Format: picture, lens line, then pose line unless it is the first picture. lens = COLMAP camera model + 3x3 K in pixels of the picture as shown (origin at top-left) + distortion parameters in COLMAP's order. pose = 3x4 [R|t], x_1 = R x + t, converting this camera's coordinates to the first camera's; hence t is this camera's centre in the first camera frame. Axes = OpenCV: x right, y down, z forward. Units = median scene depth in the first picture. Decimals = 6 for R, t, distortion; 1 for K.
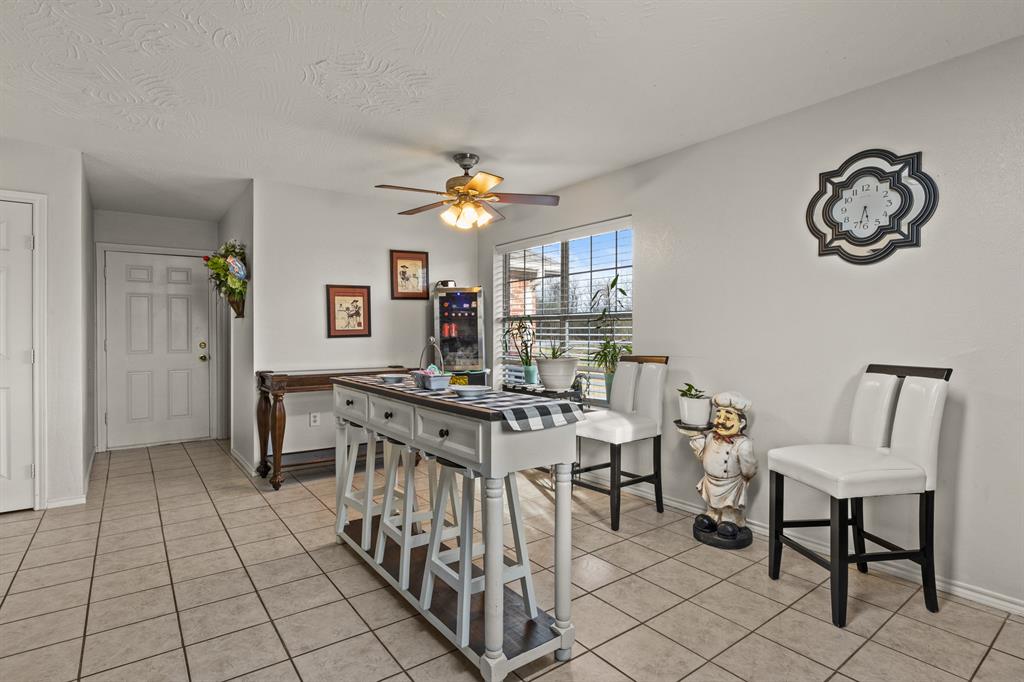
lens RADIAL K [[514.1, 0, 511.4], [0, 514.1, 337.8], [0, 0, 1]] dist [-0.004786, -0.003324]
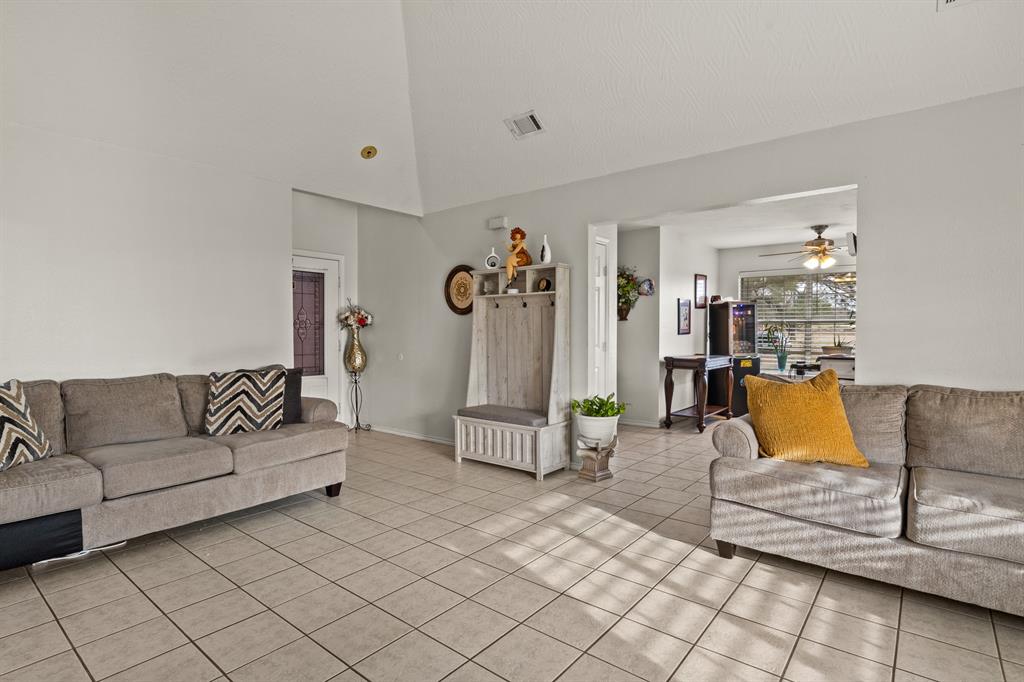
lens RADIAL K [[514.1, 0, 516.6], [0, 514.1, 345.5], [0, 0, 1]] dist [-0.004786, -0.003324]
pose [[0.968511, -0.003466, 0.248948, -1.972716], [-0.000501, 0.999874, 0.015870, 0.013821], [-0.248972, -0.015494, 0.968387, -0.508319]]
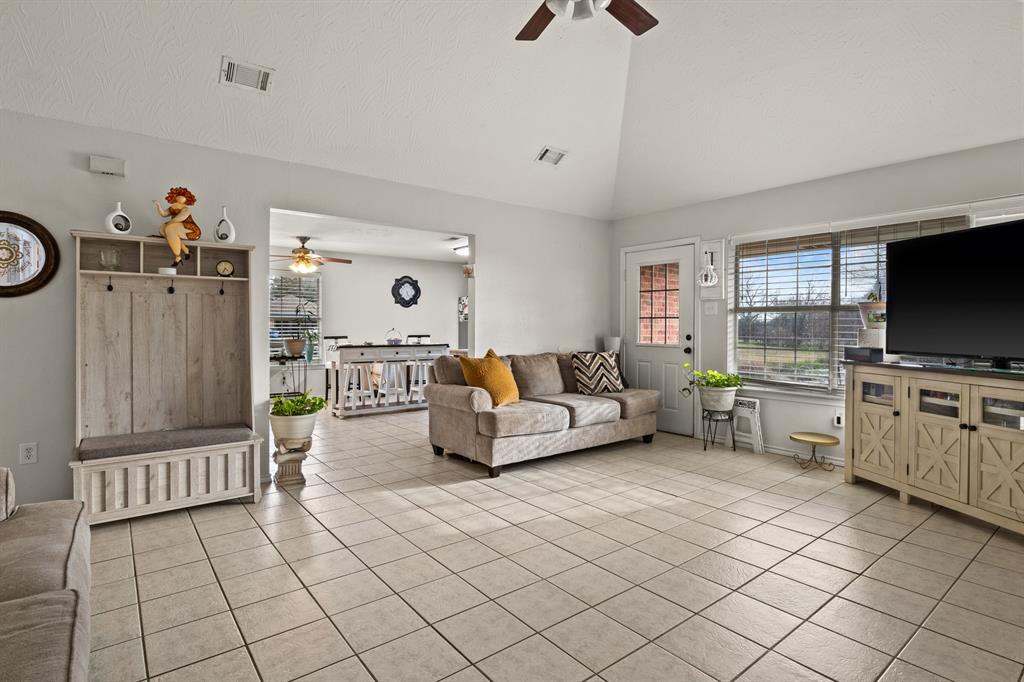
lens RADIAL K [[514.1, 0, 509.8], [0, 514.1, 332.1], [0, 0, 1]] dist [-0.004786, -0.003324]
pose [[-0.019224, -0.007668, 0.999786, -2.815938], [0.011149, 0.999907, 0.007883, 0.009242], [-0.999753, 0.011299, -0.019136, 0.331306]]
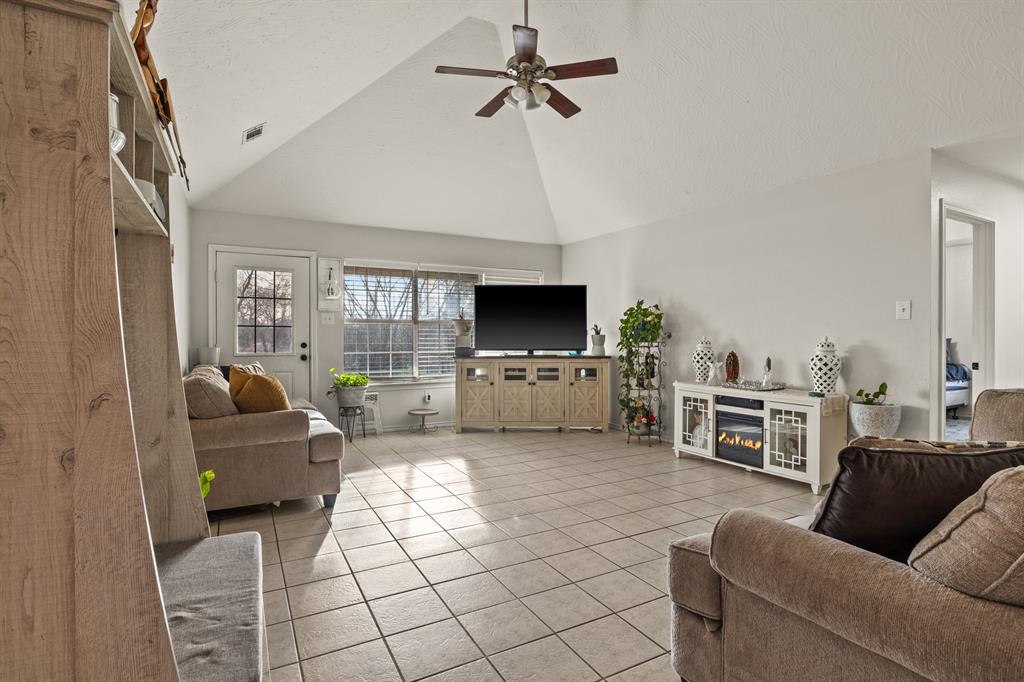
lens RADIAL K [[514.1, 0, 509.4], [0, 514.1, 343.1], [0, 0, 1]] dist [-0.004786, -0.003324]
pose [[-0.988512, 0.003877, 0.151095, -1.977950], [0.008091, 0.999595, 0.027284, -0.006472], [-0.150928, 0.028193, -0.988143, 1.561226]]
